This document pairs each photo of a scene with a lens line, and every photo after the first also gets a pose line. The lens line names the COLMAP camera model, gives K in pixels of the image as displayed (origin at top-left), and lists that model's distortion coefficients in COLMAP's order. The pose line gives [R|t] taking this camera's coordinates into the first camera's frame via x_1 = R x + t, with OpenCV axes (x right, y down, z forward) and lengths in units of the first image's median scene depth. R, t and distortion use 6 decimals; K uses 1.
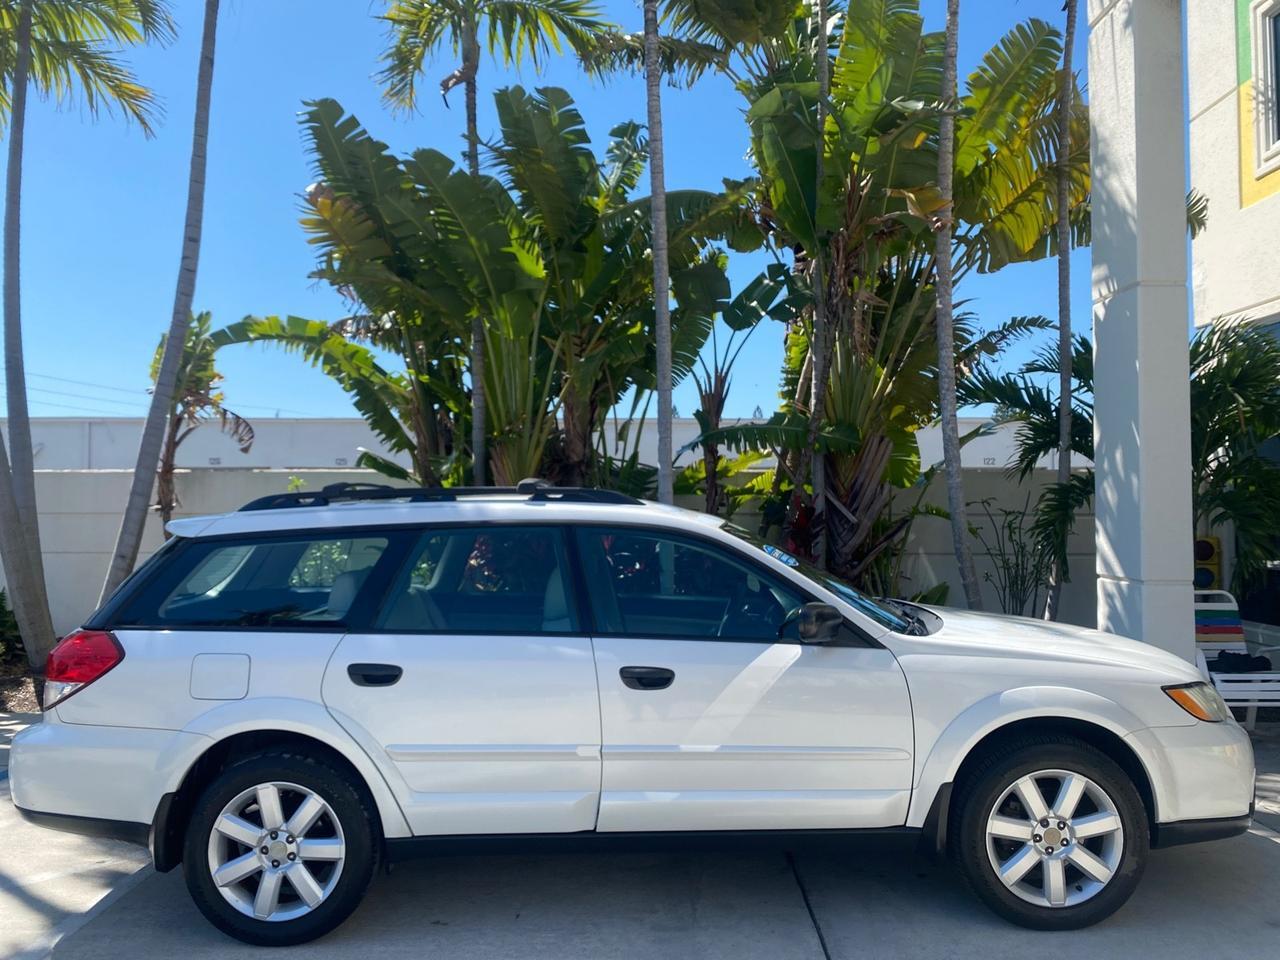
lens RADIAL K [[988.6, 0, 635.2], [0, 988.6, 474.4], [0, 0, 1]] dist [0.020391, -0.027659]
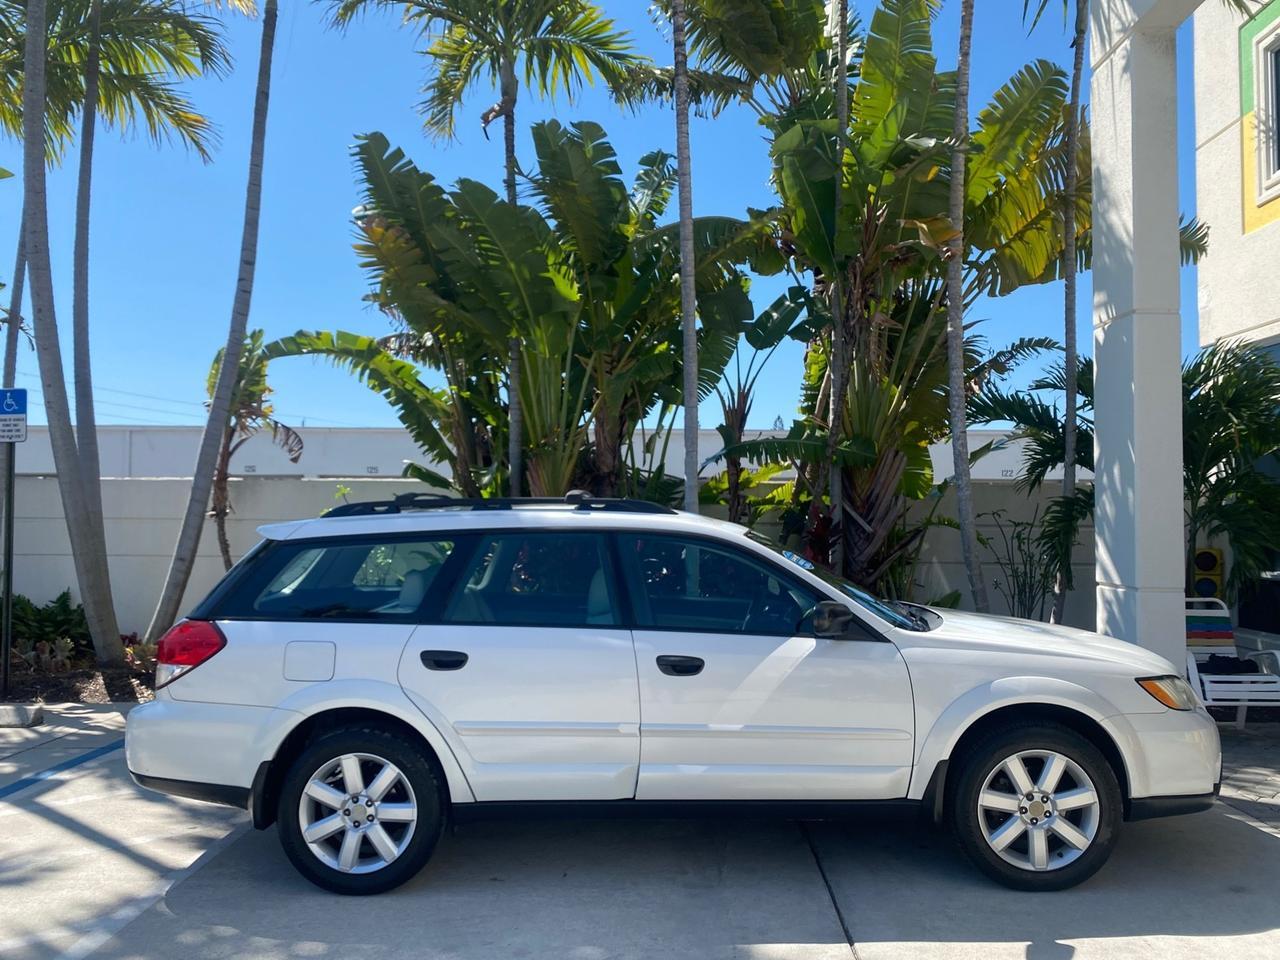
lens RADIAL K [[988.6, 0, 635.0], [0, 988.6, 476.9], [0, 0, 1]] dist [0.020391, -0.027659]
pose [[0.999768, 0.005752, -0.020741, -0.007110], [-0.005877, 0.999965, -0.005945, -0.002274], [0.020706, 0.006066, 0.999767, -0.058512]]
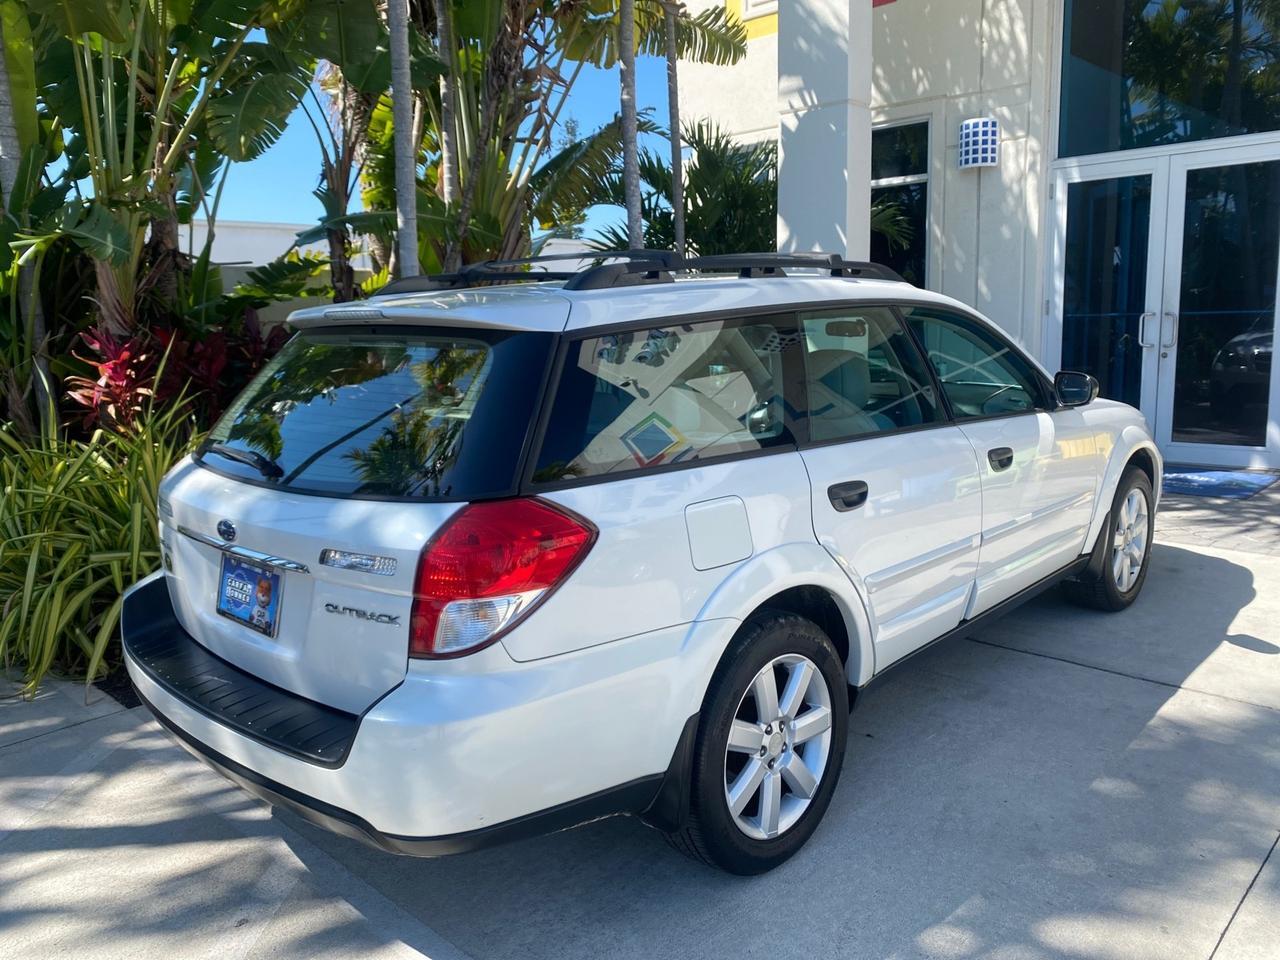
lens RADIAL K [[988.6, 0, 641.6], [0, 988.6, 472.5], [0, 0, 1]] dist [0.020391, -0.027659]
pose [[0.683402, -0.131063, 0.718181, -0.373226], [0.000101, 0.983770, 0.179435, 0.017440], [-0.730042, -0.122554, 0.672324, 0.238195]]
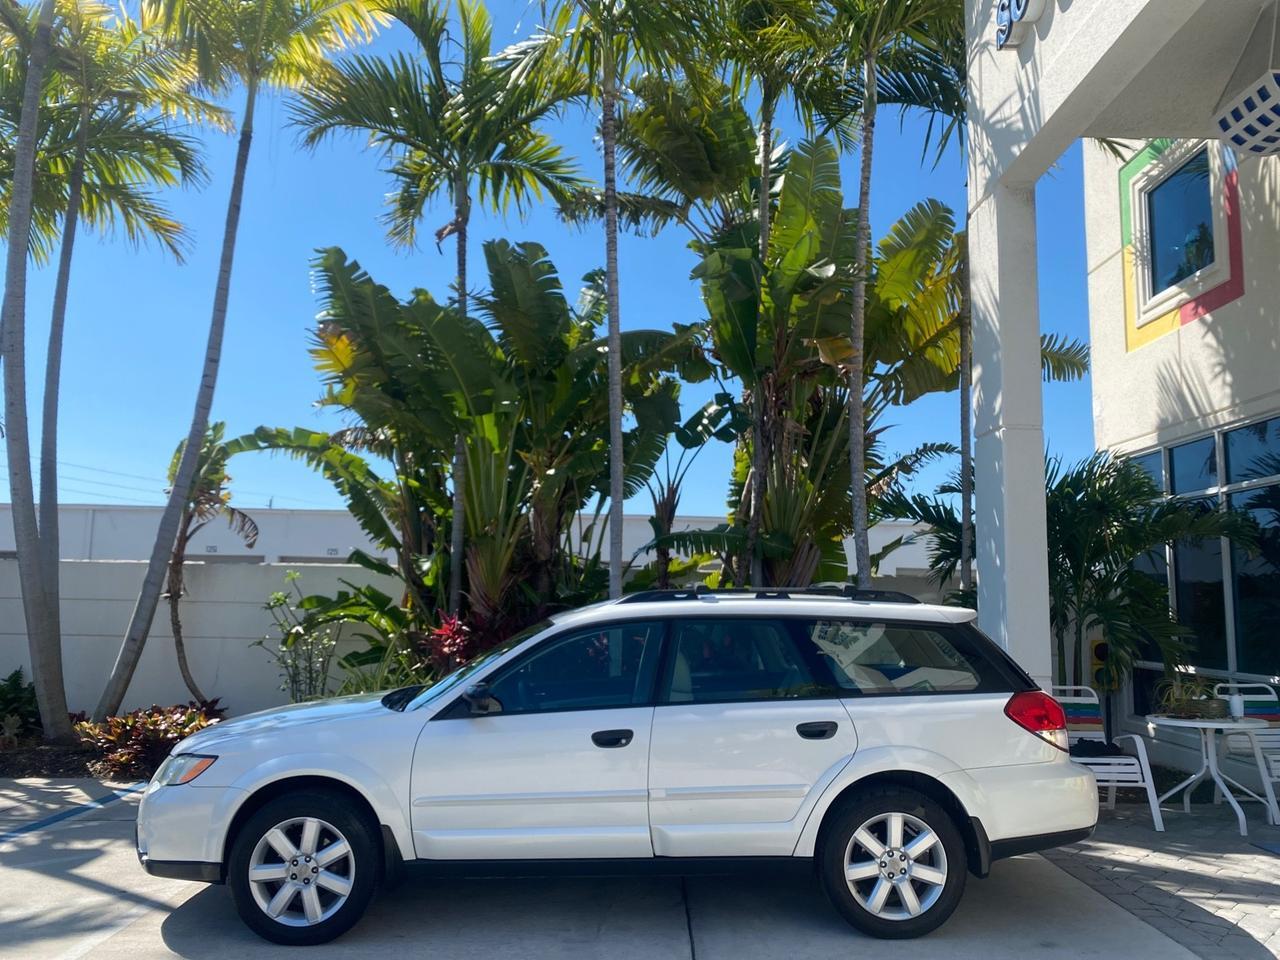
lens RADIAL K [[988.6, 0, 637.5], [0, 988.6, 470.0], [0, 0, 1]] dist [0.020391, -0.027659]
pose [[0.999768, 0.019952, 0.008073, 0.036637], [-0.019081, 0.995159, -0.096404, -0.010012], [-0.009957, 0.096227, 0.995310, -0.133978]]
